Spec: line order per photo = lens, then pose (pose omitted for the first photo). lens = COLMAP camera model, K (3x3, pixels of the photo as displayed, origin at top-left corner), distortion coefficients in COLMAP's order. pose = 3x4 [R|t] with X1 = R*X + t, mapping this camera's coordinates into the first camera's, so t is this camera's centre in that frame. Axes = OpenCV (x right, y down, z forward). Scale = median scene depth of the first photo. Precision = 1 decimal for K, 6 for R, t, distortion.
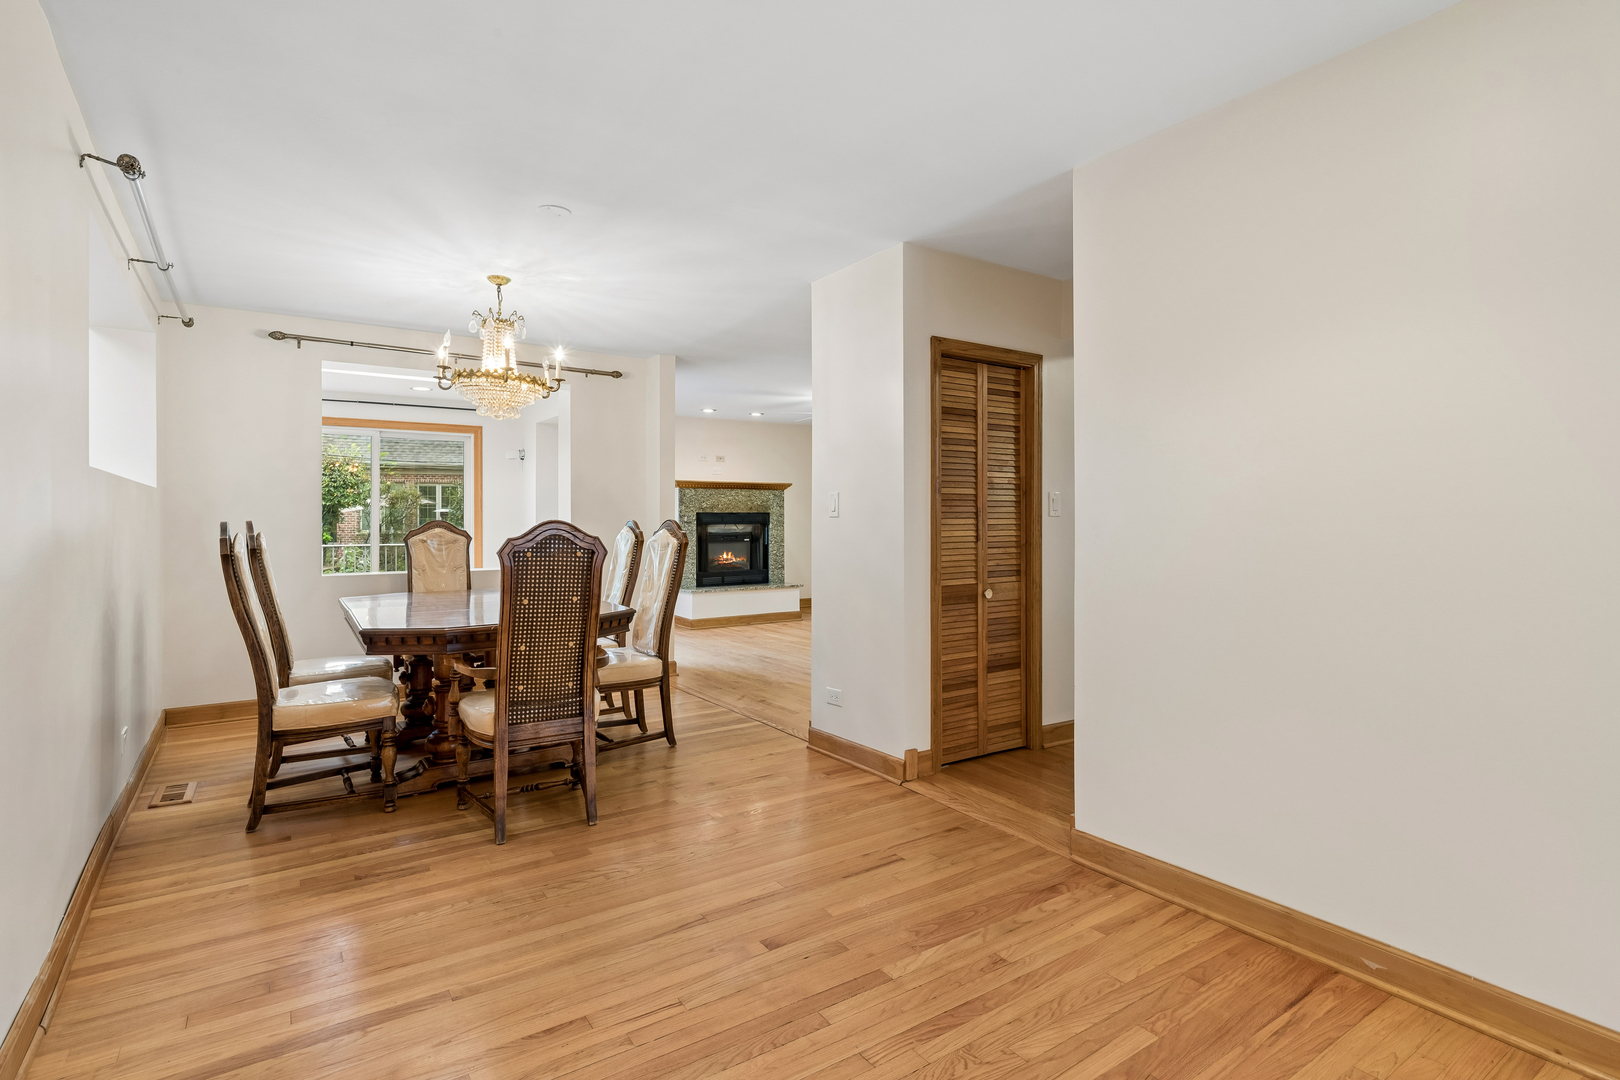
lens RADIAL K [[793.2, 0, 806.0], [0, 793.2, 532.9], [0, 0, 1]] dist [-0.000180, 0.000074]
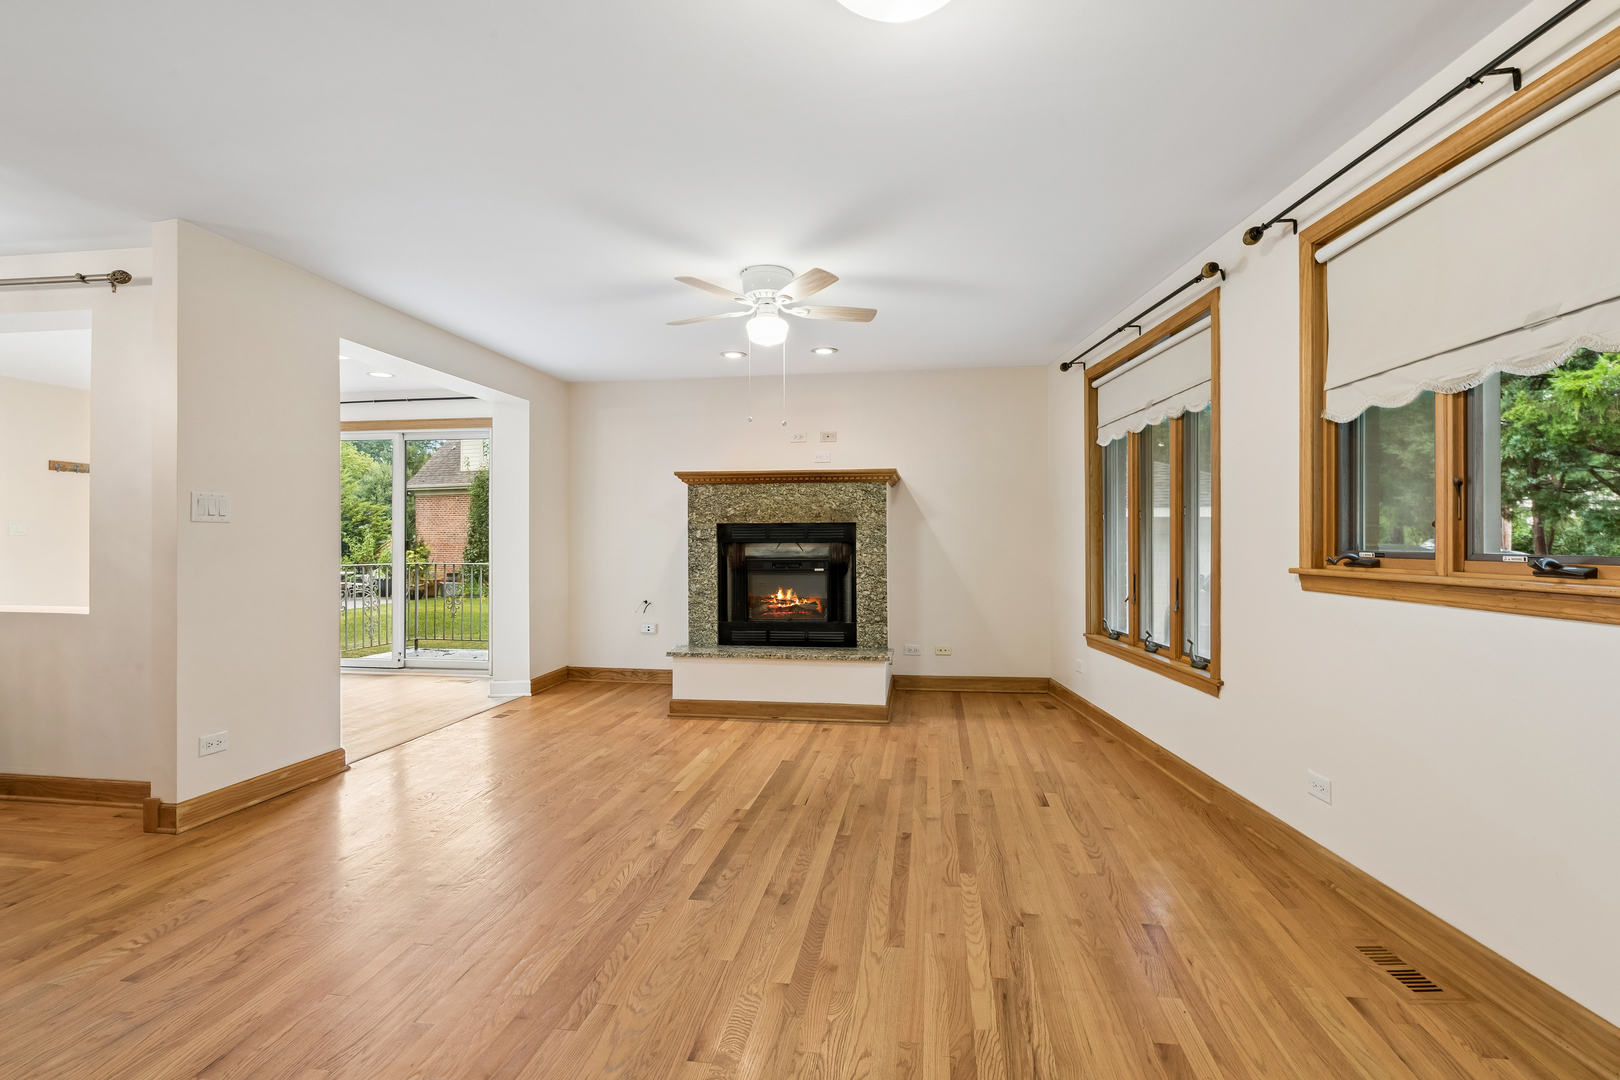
lens RADIAL K [[793.2, 0, 809.5], [0, 793.2, 535.6], [0, 0, 1]] dist [-0.000180, 0.000074]
pose [[0.726455, 0.000769, -0.687214, 0.323177], [-0.013105, 0.999833, -0.012734, -0.008979], [0.687089, 0.018256, 0.726344, 0.575892]]
